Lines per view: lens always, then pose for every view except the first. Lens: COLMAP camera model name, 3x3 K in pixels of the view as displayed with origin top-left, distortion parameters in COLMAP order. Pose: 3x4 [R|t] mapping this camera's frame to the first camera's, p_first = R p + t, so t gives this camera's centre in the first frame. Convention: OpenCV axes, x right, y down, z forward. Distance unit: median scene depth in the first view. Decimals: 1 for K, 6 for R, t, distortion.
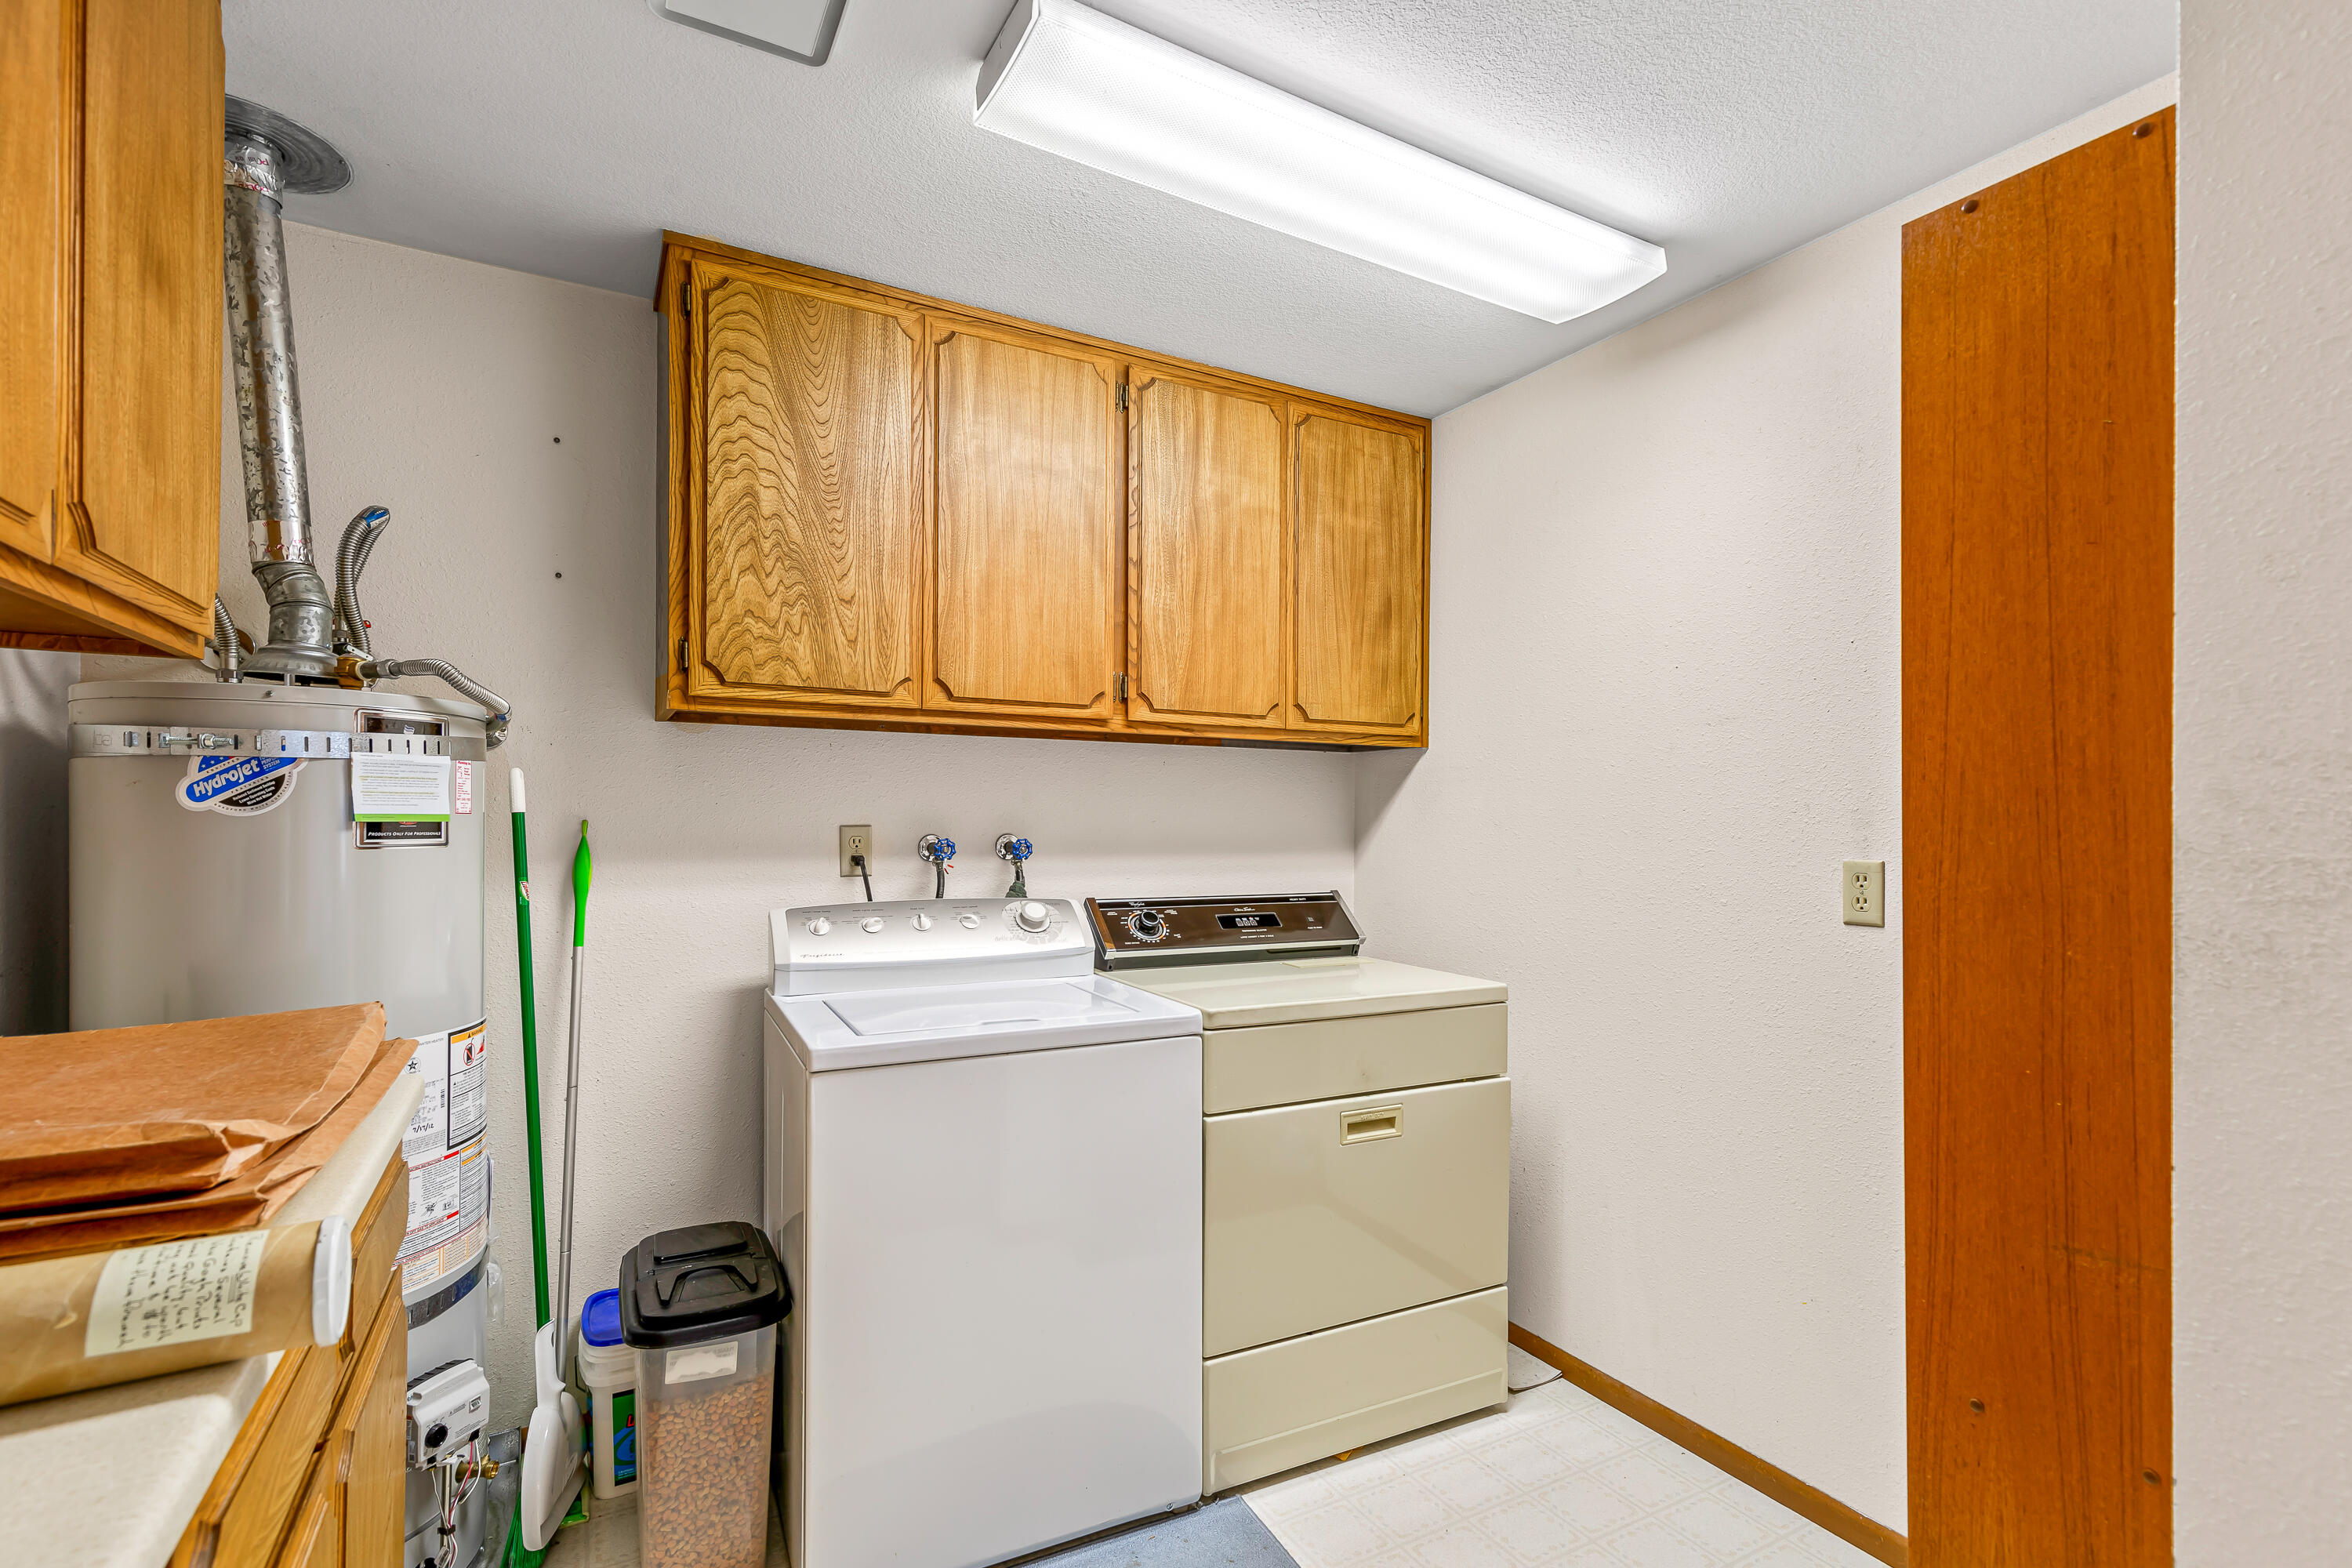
lens RADIAL K [[1079.4, 0, 1173.6], [0, 1079.4, 825.1], [0, 0, 1]] dist [0.018472, -0.004297]
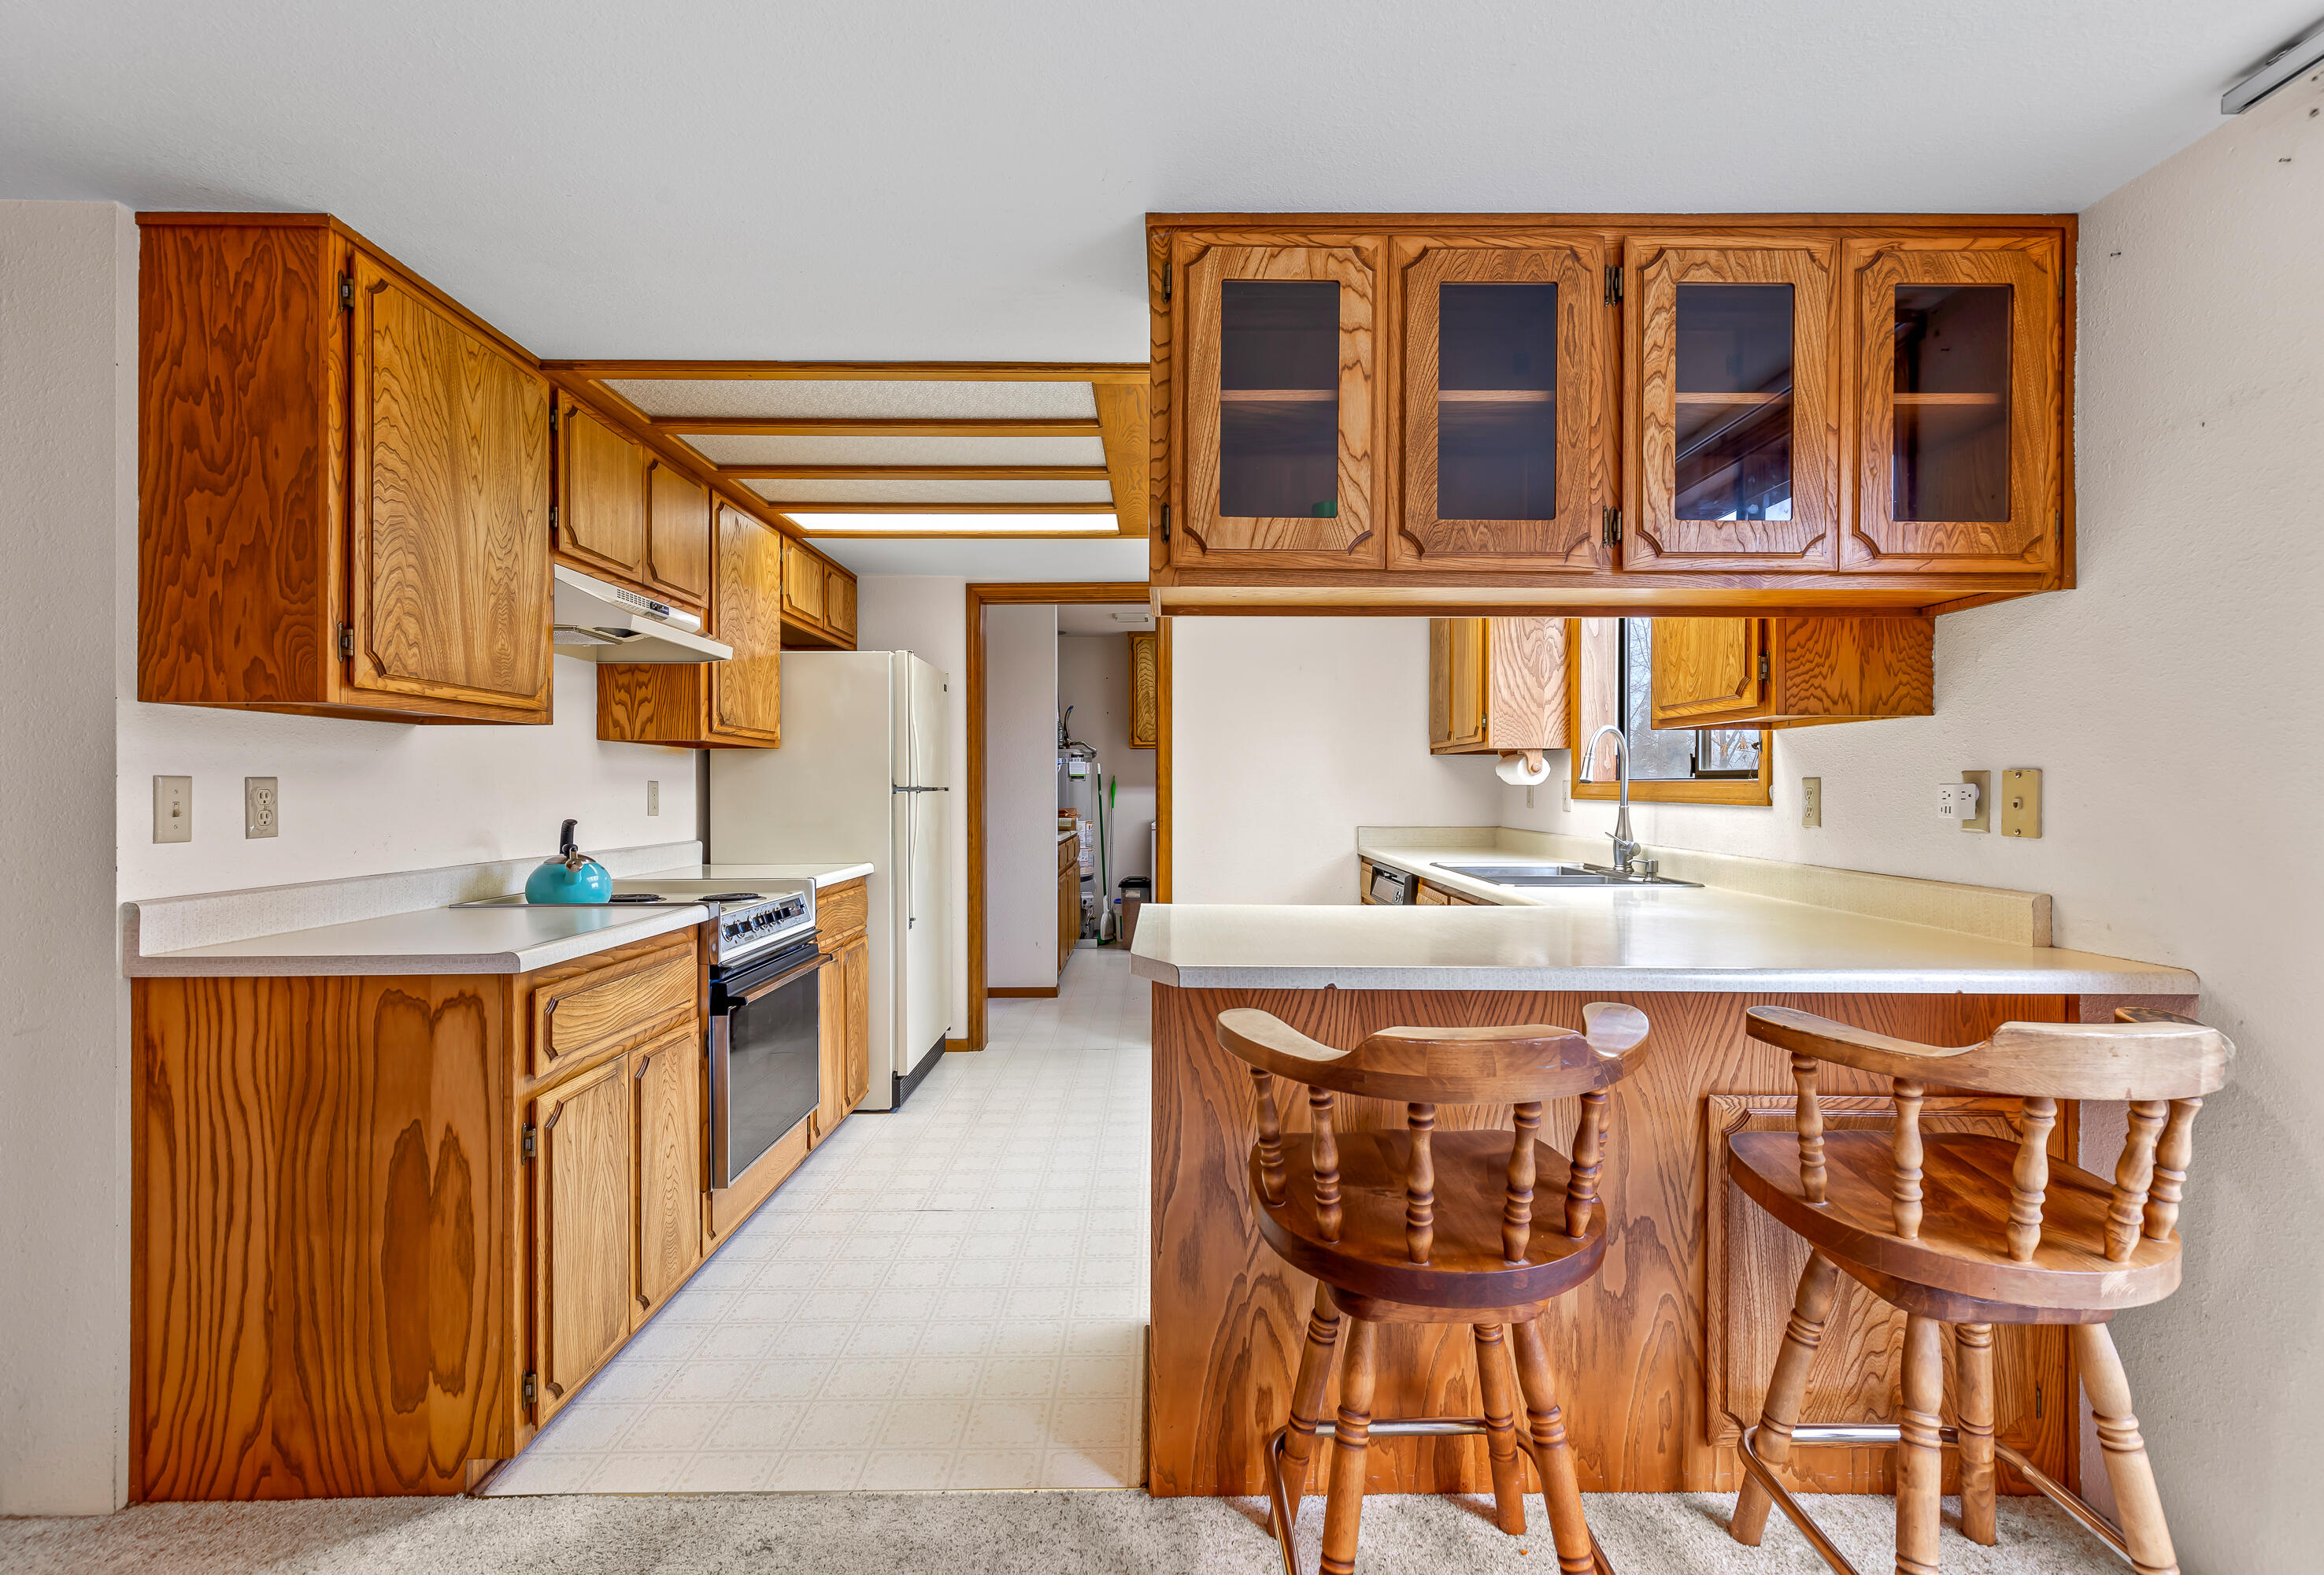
lens RADIAL K [[1066.7, 0, 1153.3], [0, 1066.7, 783.7], [0, 0, 1]] dist [0.018472, -0.004297]
pose [[0.872504, -0.007958, -0.488542, 1.445464], [0.008246, 0.999965, -0.001563, 0.029767], [0.488537, -0.002665, 0.872539, -2.261312]]
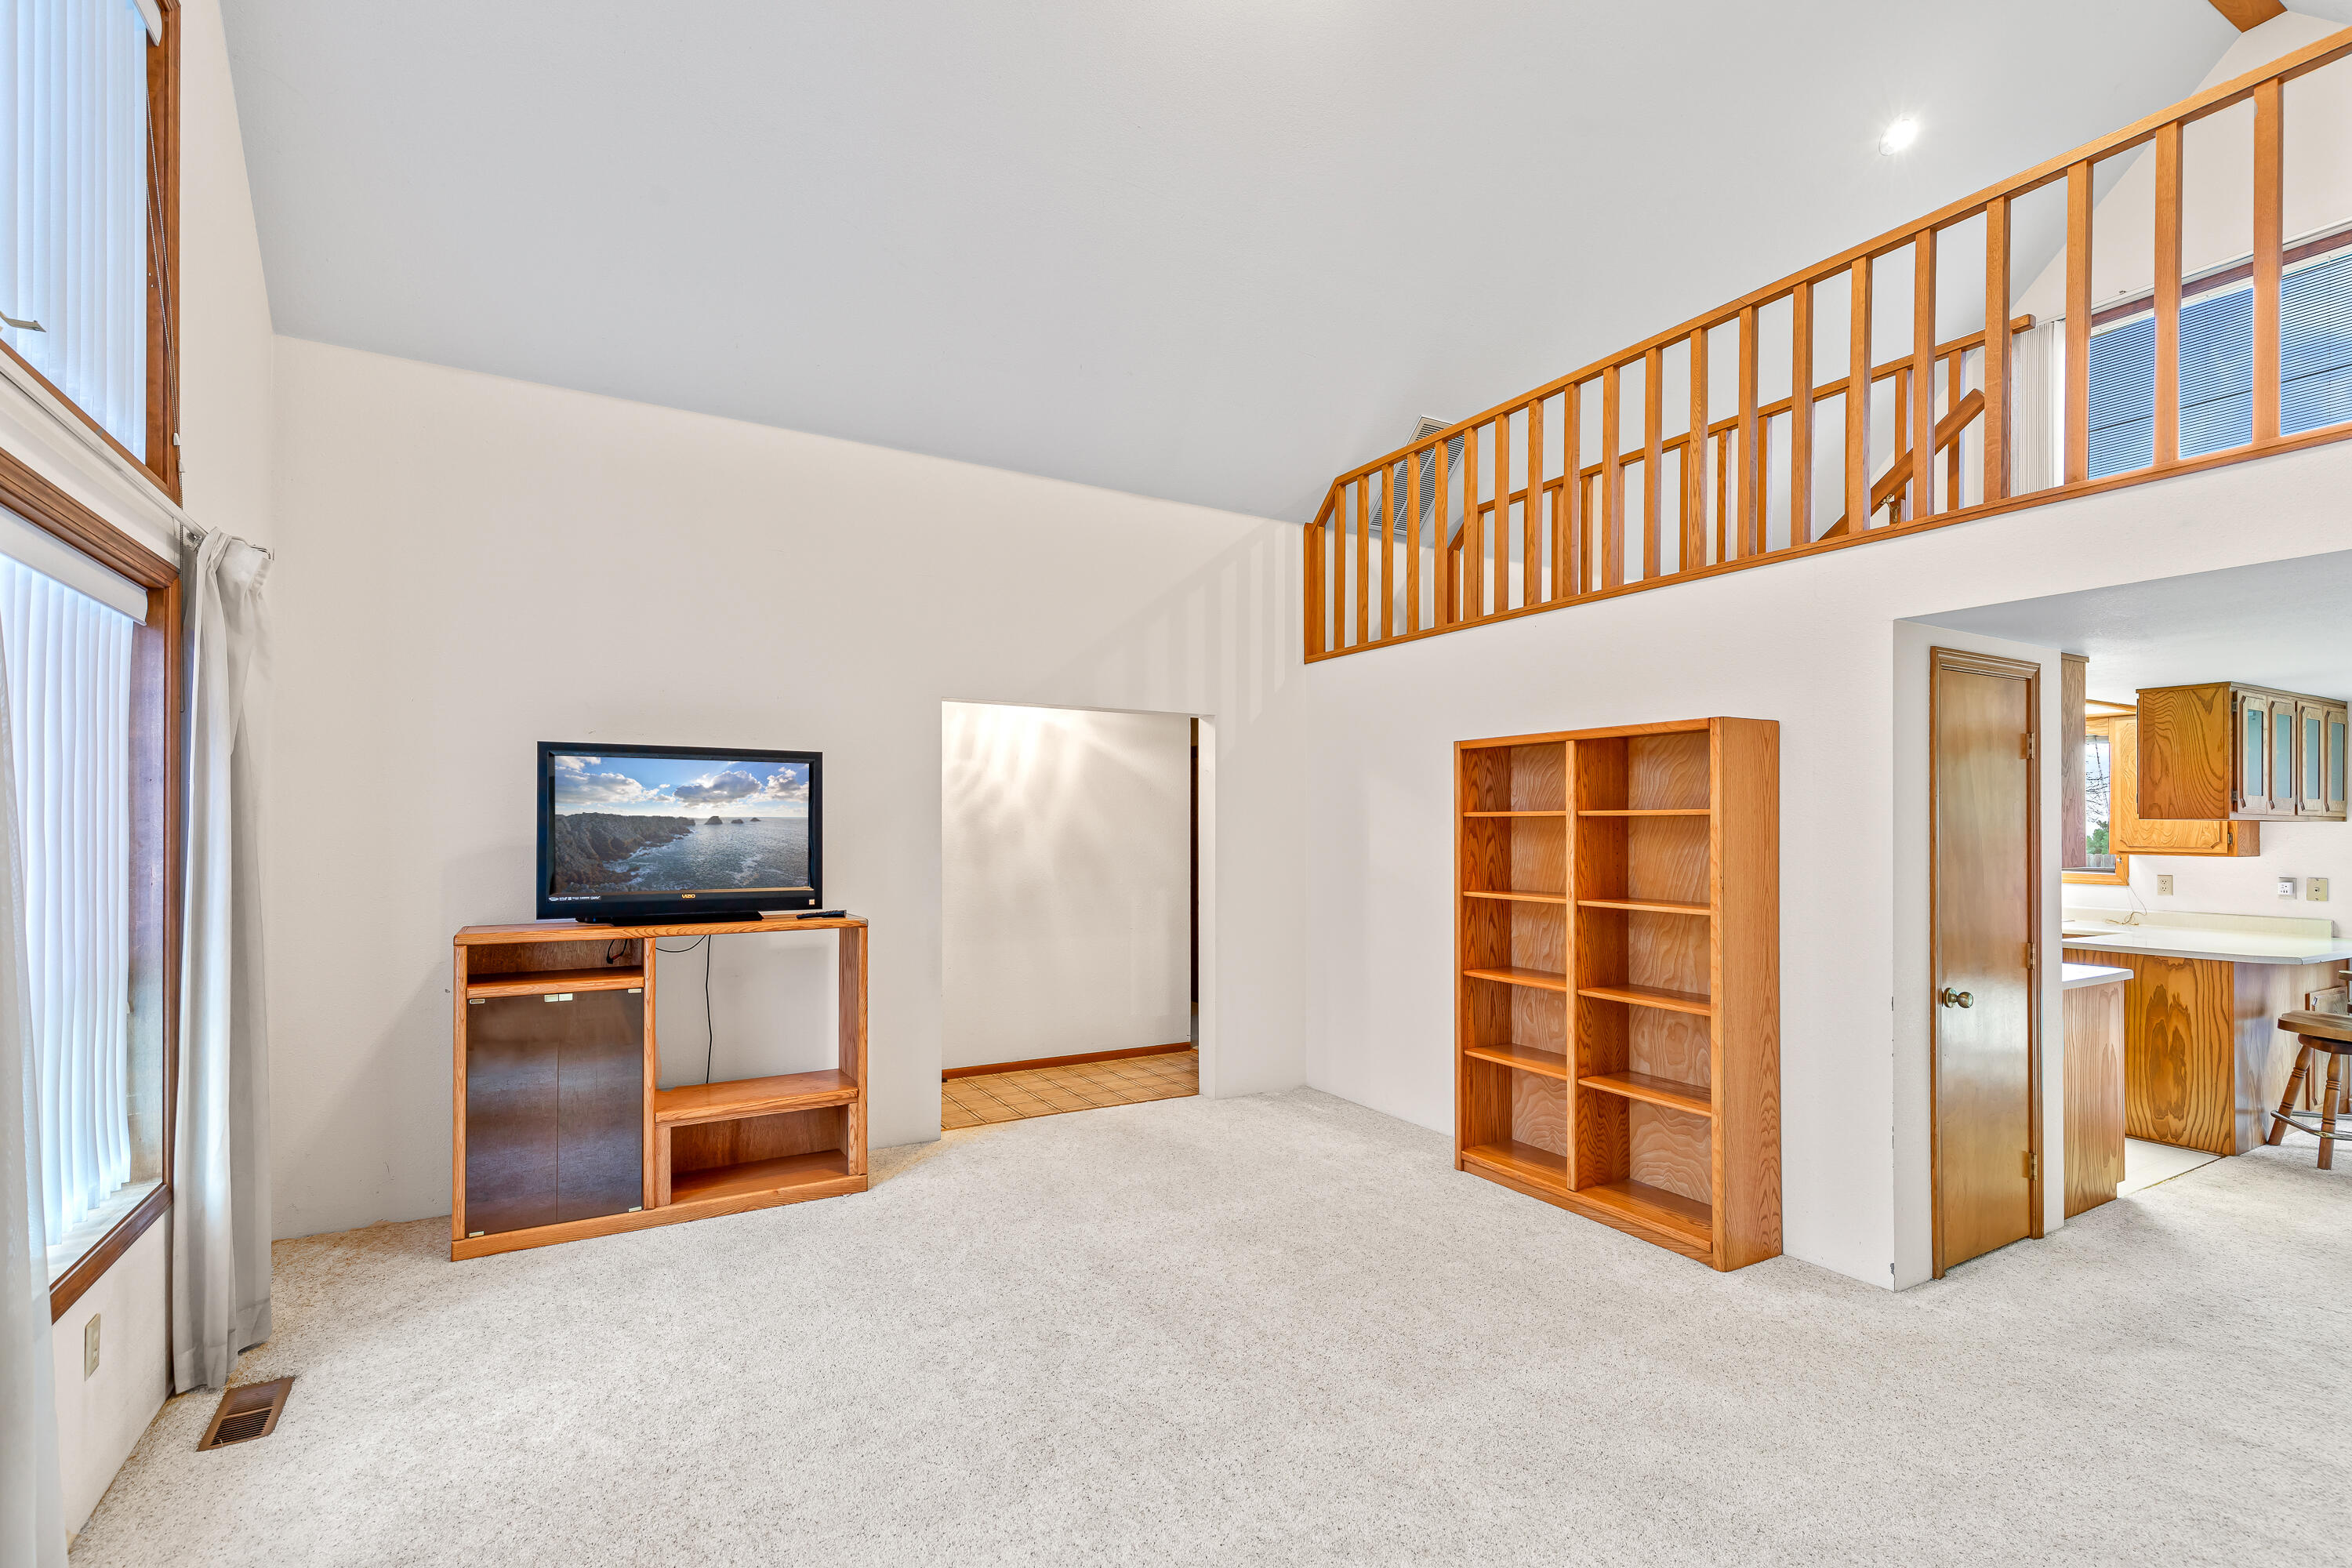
lens RADIAL K [[1079.4, 0, 1174.4], [0, 1079.4, 821.1], [0, 0, 1]] dist [0.018472, -0.004297]
pose [[0.999917, -0.005082, 0.011865, -1.116542], [0.005064, 0.999986, 0.001509, -0.130528], [-0.011873, -0.001449, 0.999928, -3.754721]]
